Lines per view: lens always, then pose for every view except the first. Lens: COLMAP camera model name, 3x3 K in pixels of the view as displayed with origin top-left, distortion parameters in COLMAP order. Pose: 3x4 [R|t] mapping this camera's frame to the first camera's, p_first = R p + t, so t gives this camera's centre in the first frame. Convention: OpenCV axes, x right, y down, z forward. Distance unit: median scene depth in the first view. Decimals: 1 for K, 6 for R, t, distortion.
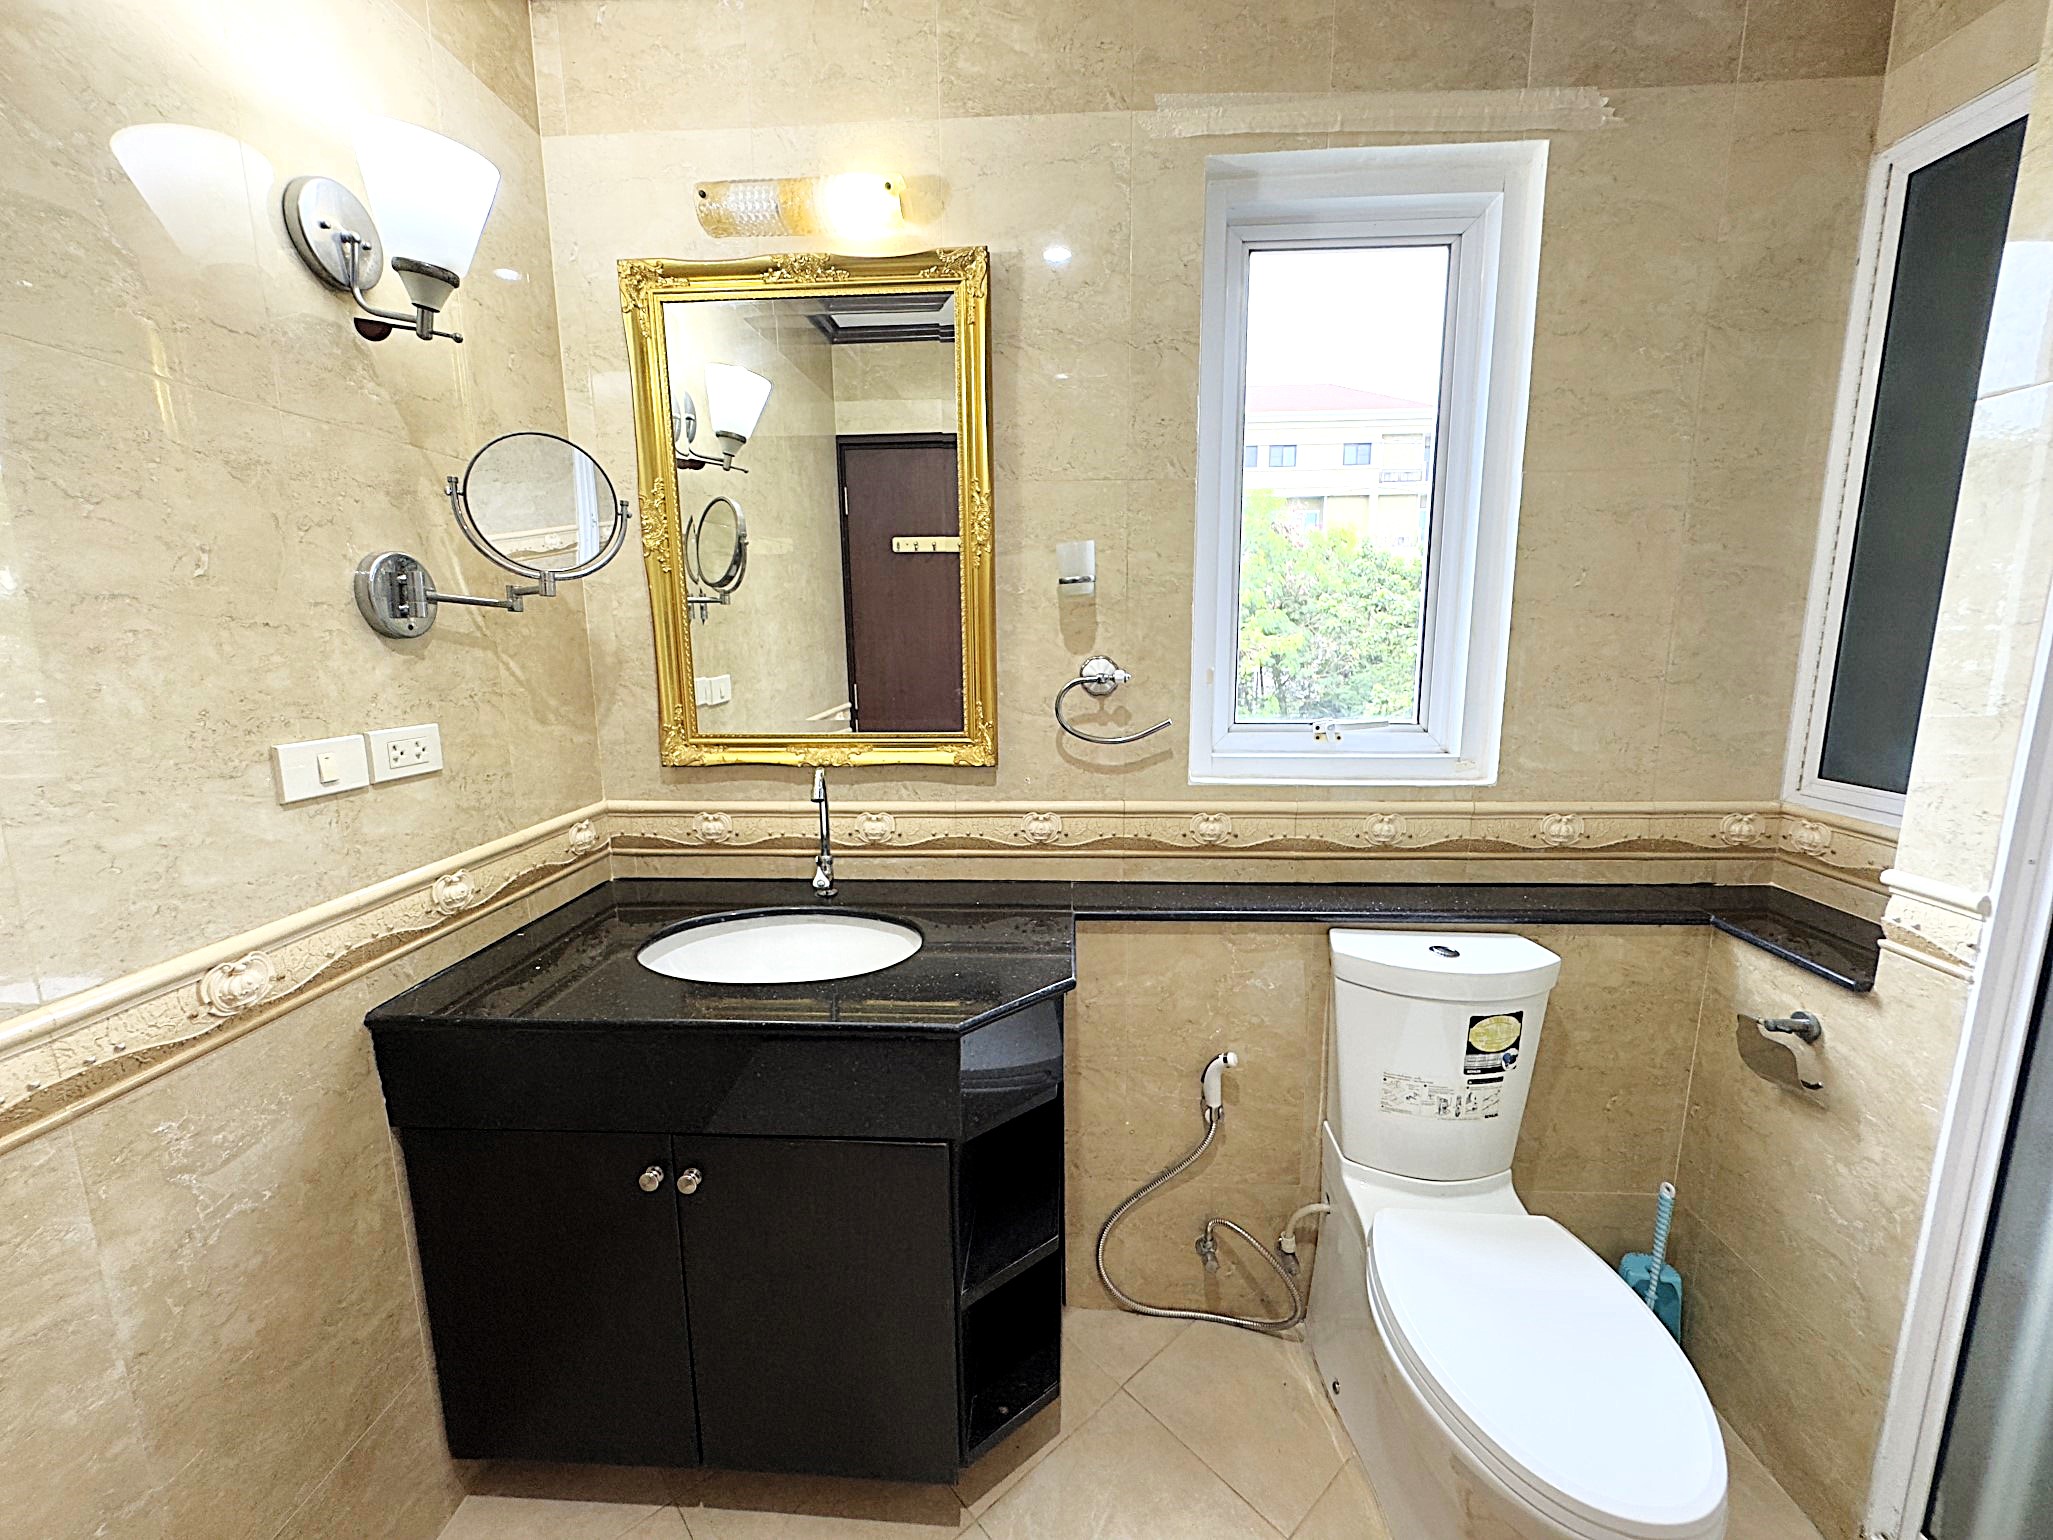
lens RADIAL K [[820.1, 0, 1023.5], [0, 820.1, 768.5], [0, 0, 1]] dist [-0.003741, -0.000228]
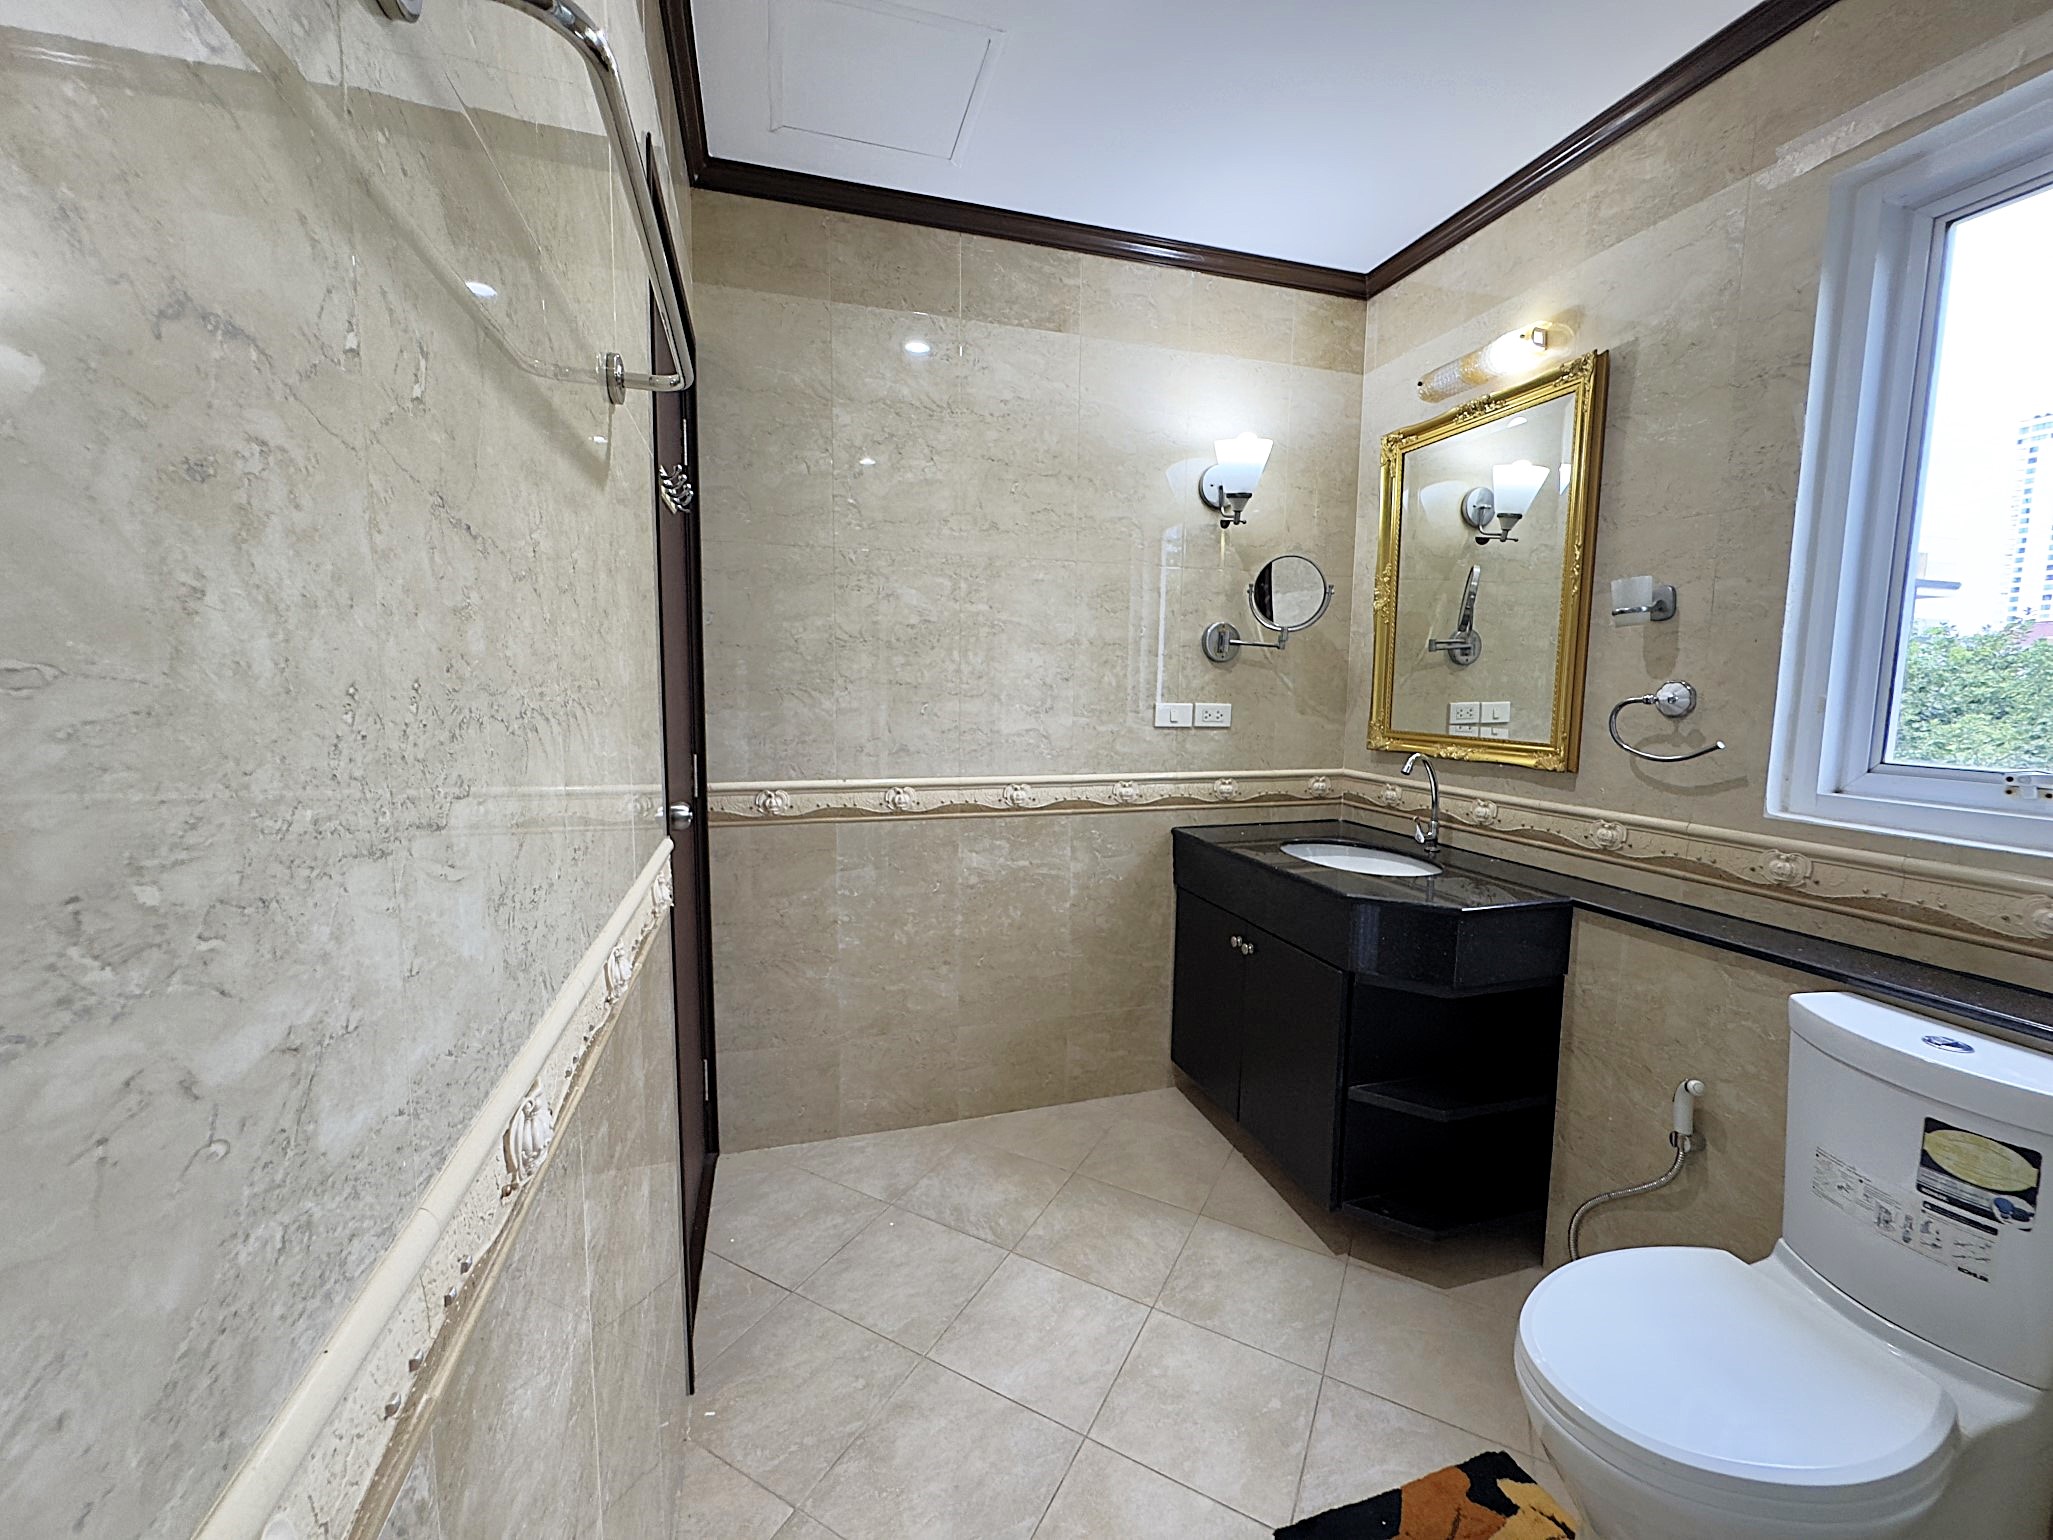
lens RADIAL K [[820.1, 0, 1023.5], [0, 820.1, 768.5], [0, 0, 1]] dist [-0.003741, -0.000228]
pose [[0.335379, 0.111294, -0.935486, 0.886344], [-0.172482, 0.983467, 0.055167, 0.067546], [0.926159, 0.142853, 0.349030, -0.145144]]
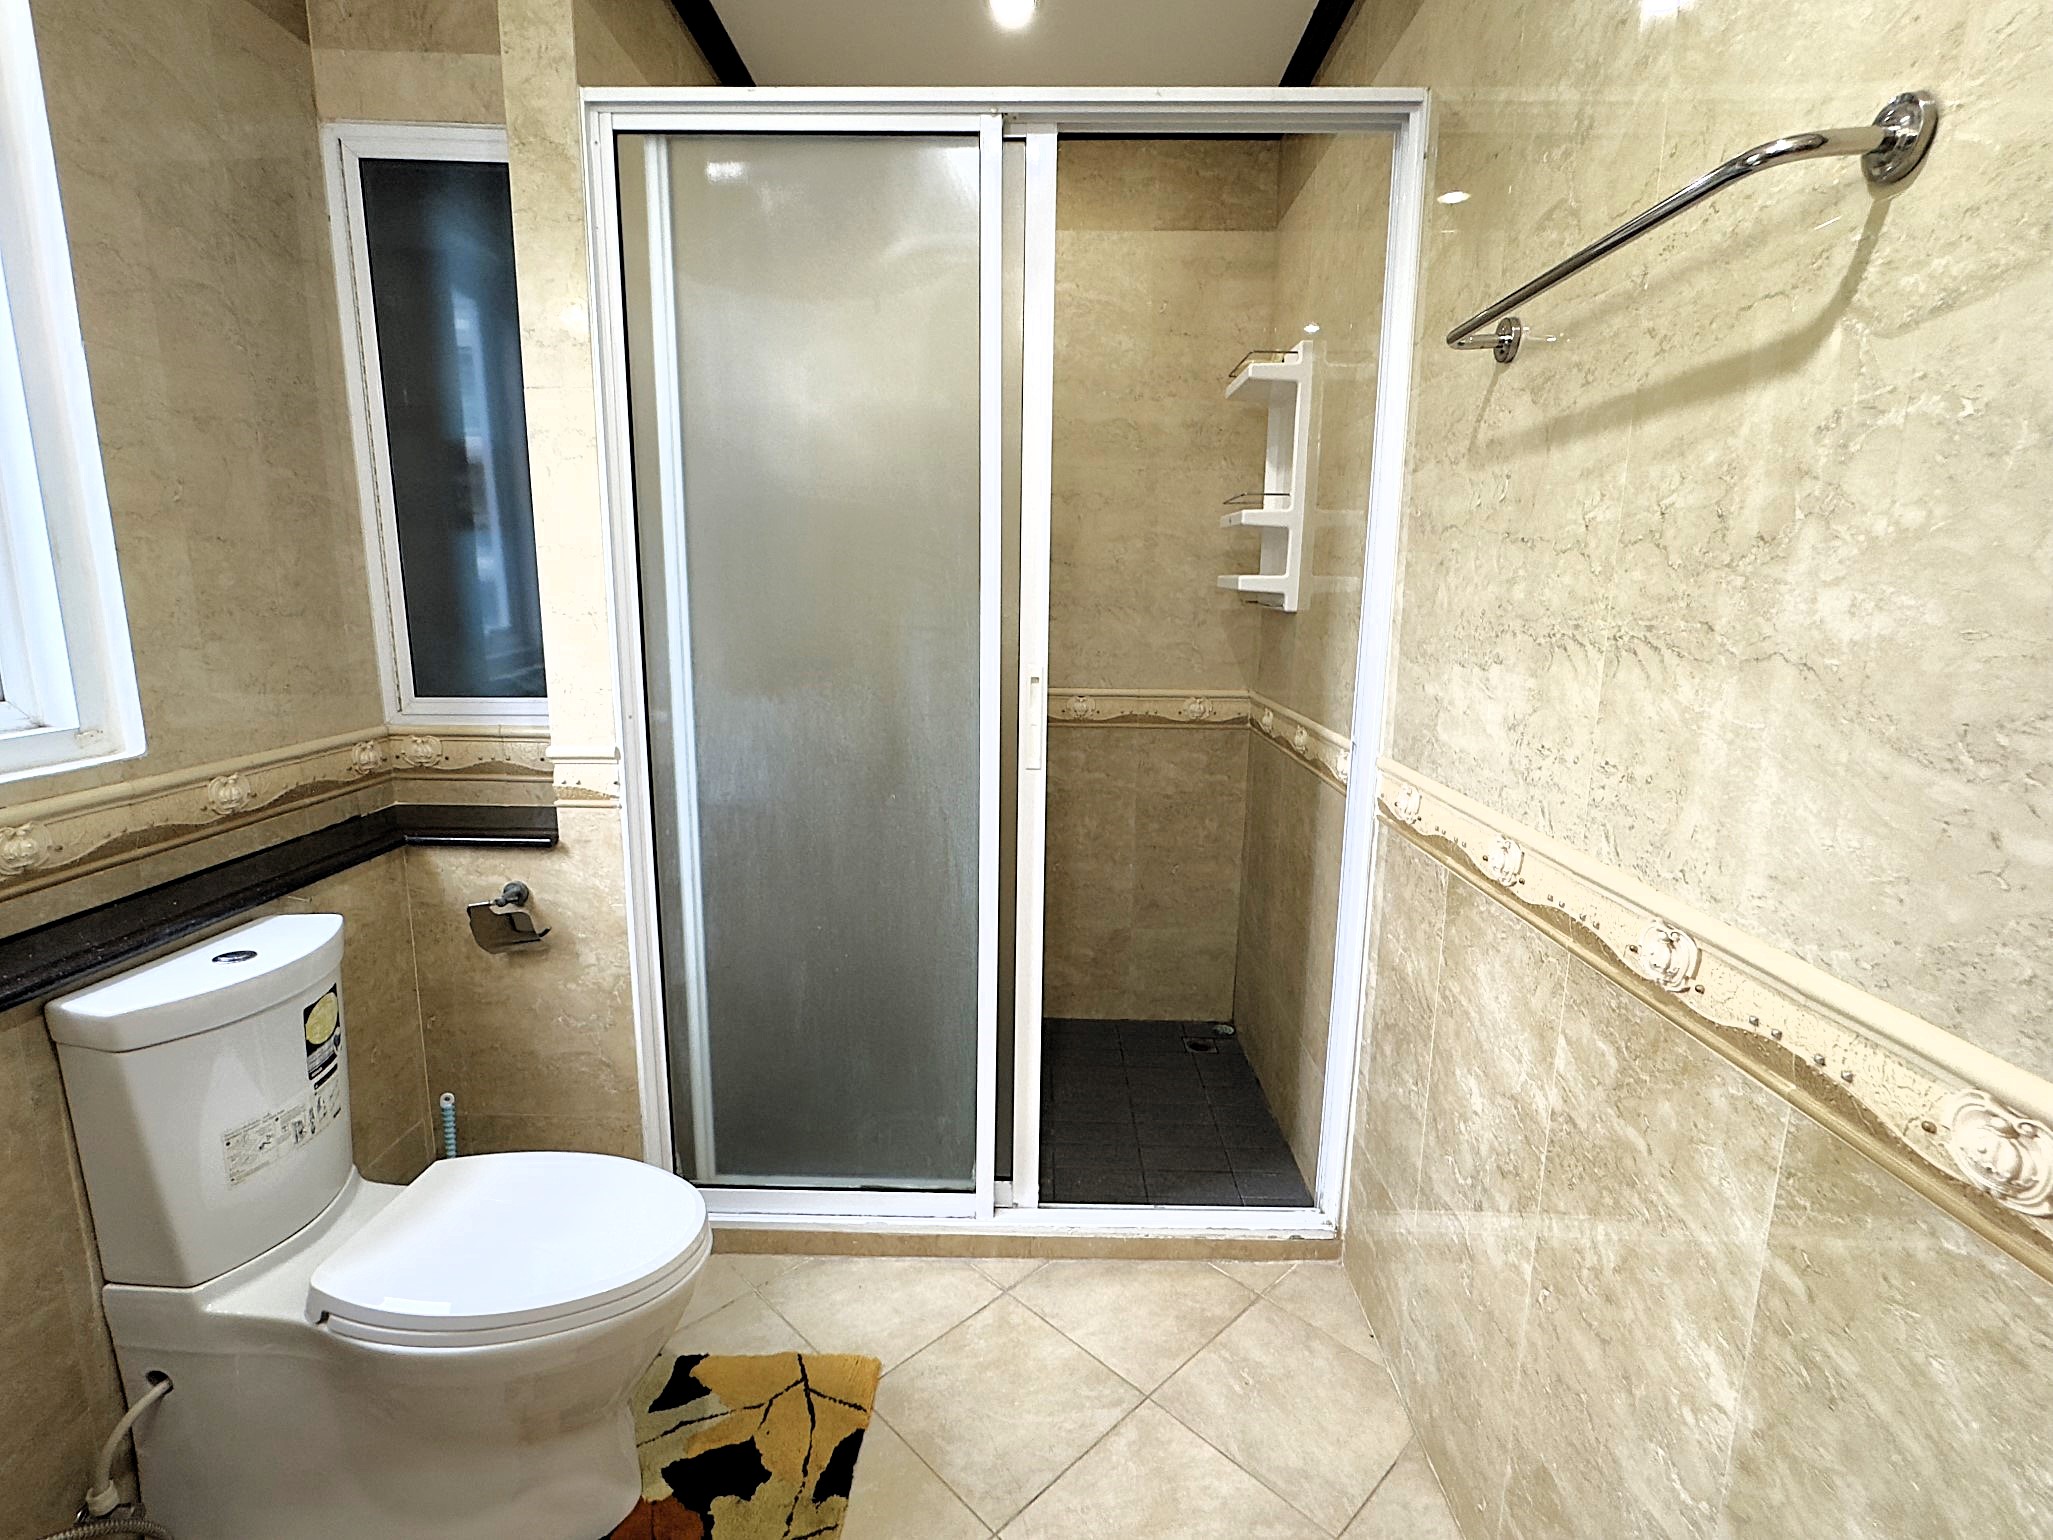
lens RADIAL K [[966.6, 0, 1026.5], [0, 966.6, 770.0], [0, 0, 1]] dist [-0.012461, -0.000185]
pose [[-0.040877, -0.177703, 0.983235, -0.376120], [0.158039, 0.970520, 0.181975, 0.001272], [-0.986586, 0.162828, -0.011588, 0.218542]]
